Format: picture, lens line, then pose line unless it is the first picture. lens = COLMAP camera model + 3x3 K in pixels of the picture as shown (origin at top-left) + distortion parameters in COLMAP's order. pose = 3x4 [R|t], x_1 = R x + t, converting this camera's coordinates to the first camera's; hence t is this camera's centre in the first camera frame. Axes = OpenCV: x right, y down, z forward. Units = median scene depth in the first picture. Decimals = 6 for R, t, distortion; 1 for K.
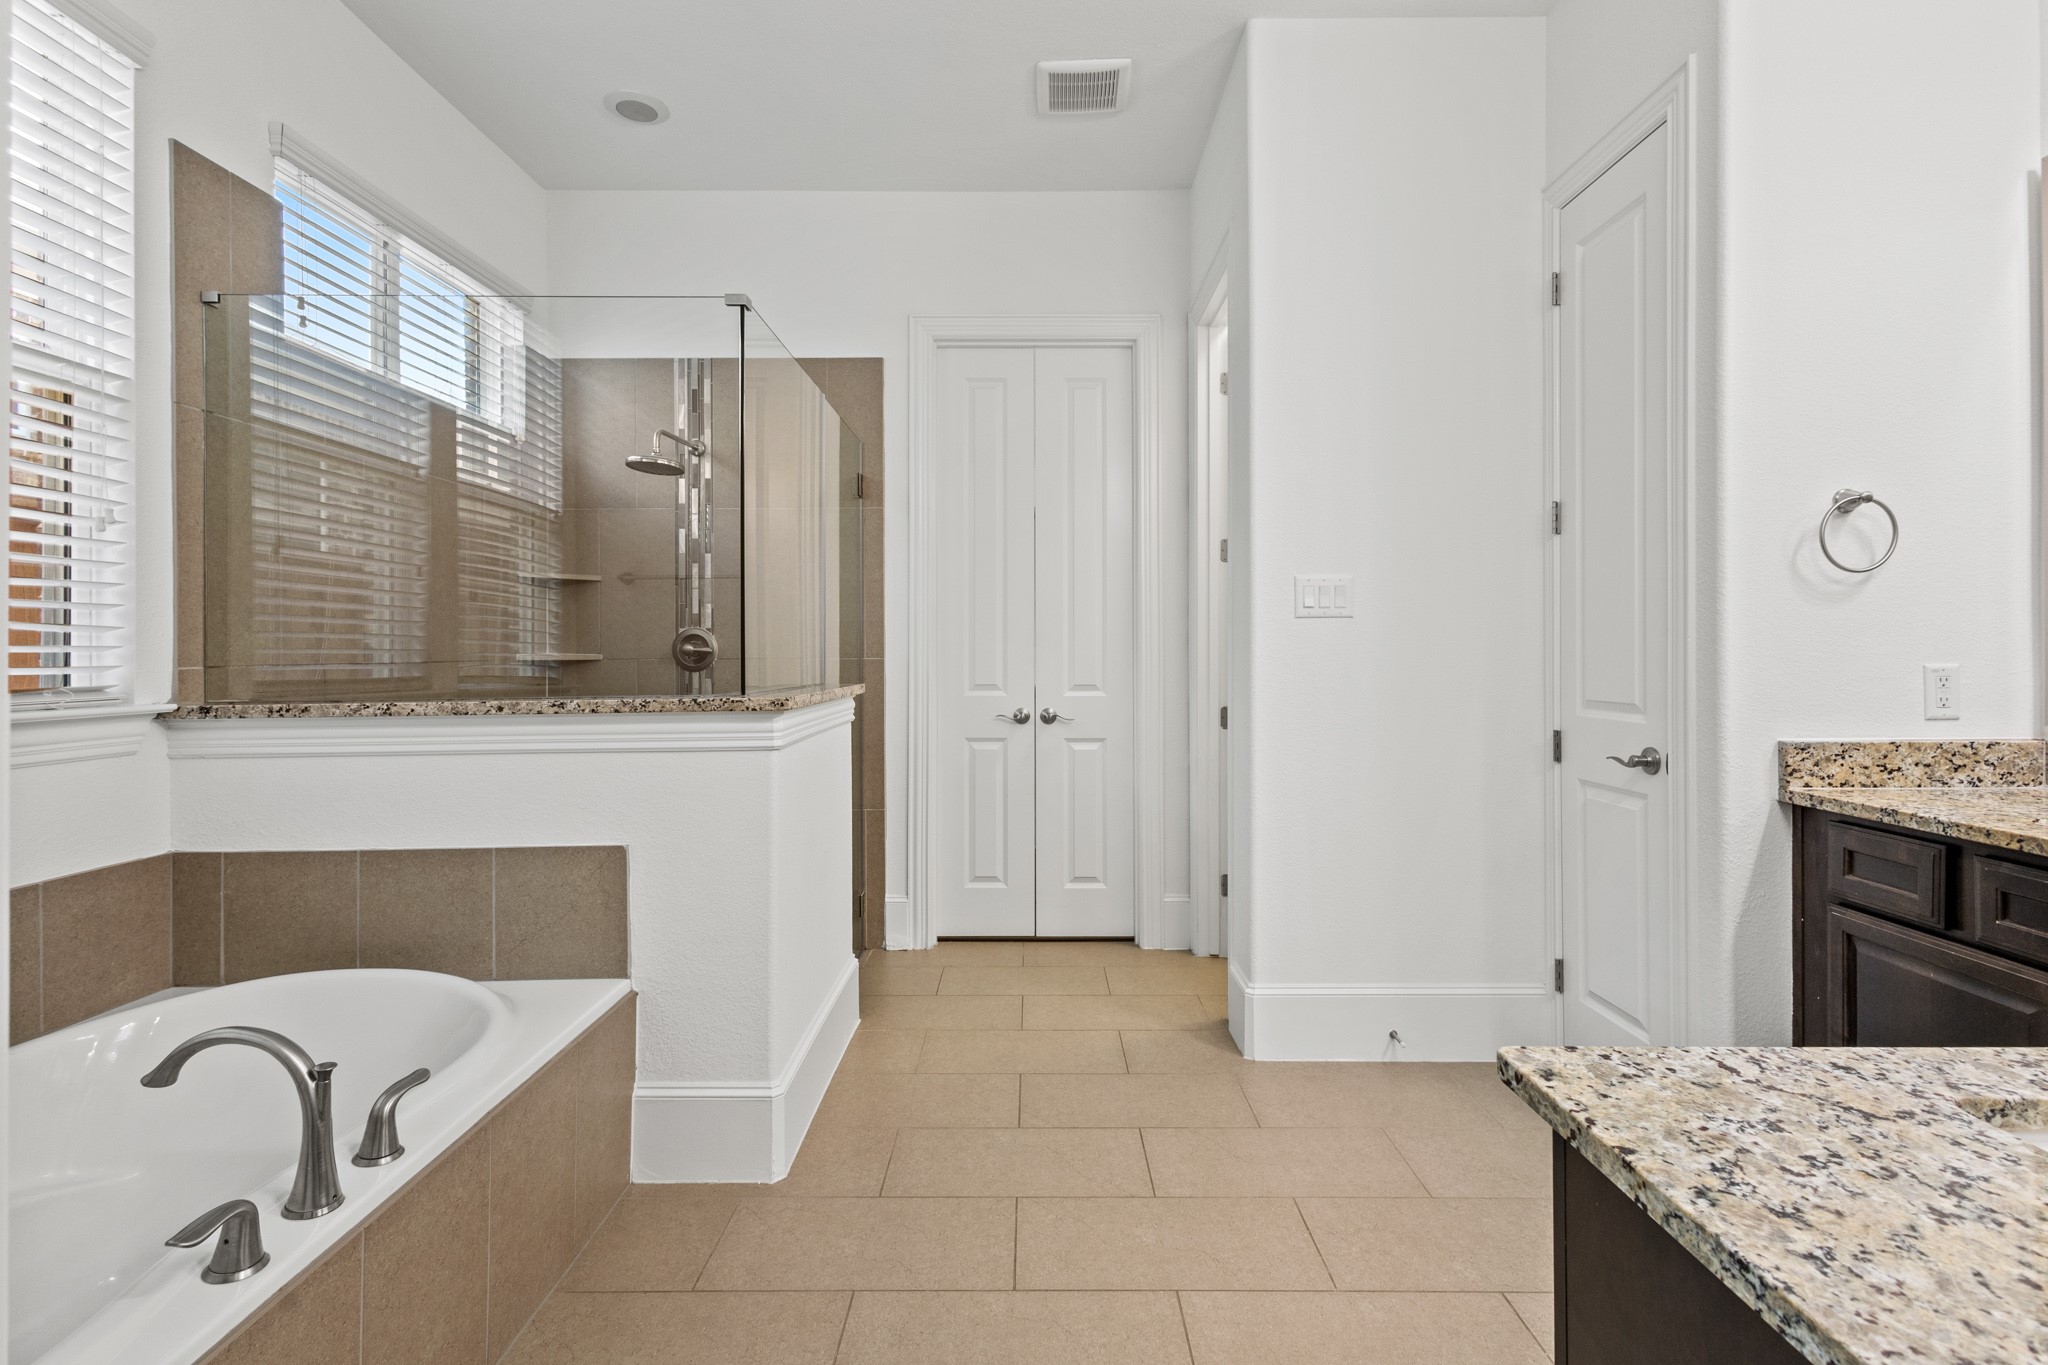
lens RADIAL K [[948.6, 0, 1026.5], [0, 948.6, 665.5], [0, 0, 1]] dist [0.000232, -0.000003]
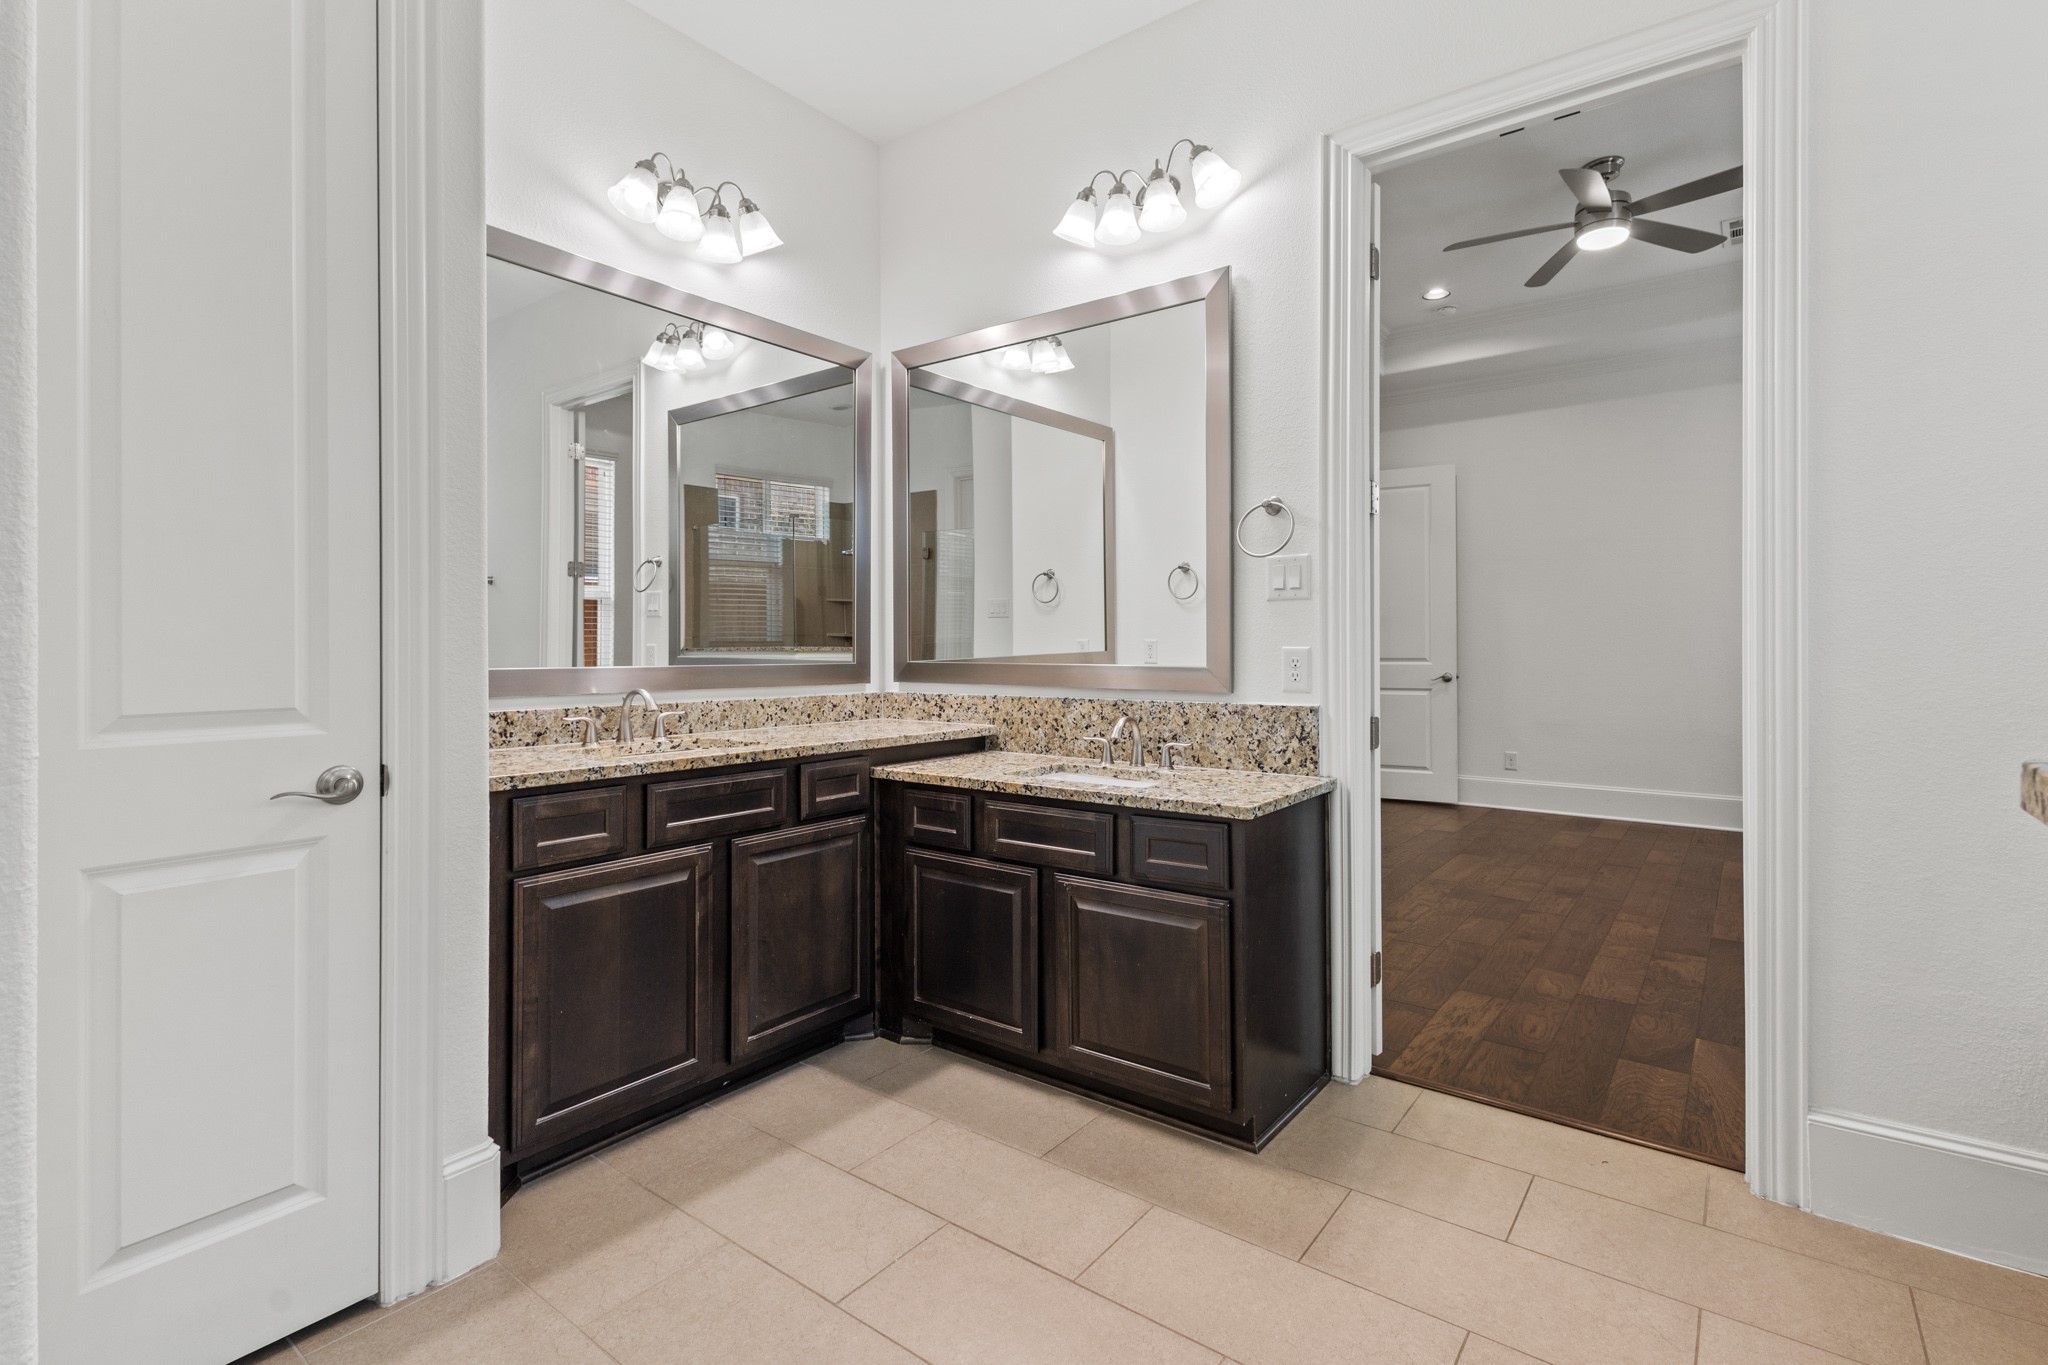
lens RADIAL K [[948.6, 0, 1026.5], [0, 948.6, 637.1], [0, 0, 1]] dist [0.000232, -0.000003]
pose [[-0.802641, 0.002981, 0.596455, -0.216512], [0.006643, 0.999970, 0.003942, -0.010726], [-0.596425, 0.007126, -0.802637, 1.601007]]
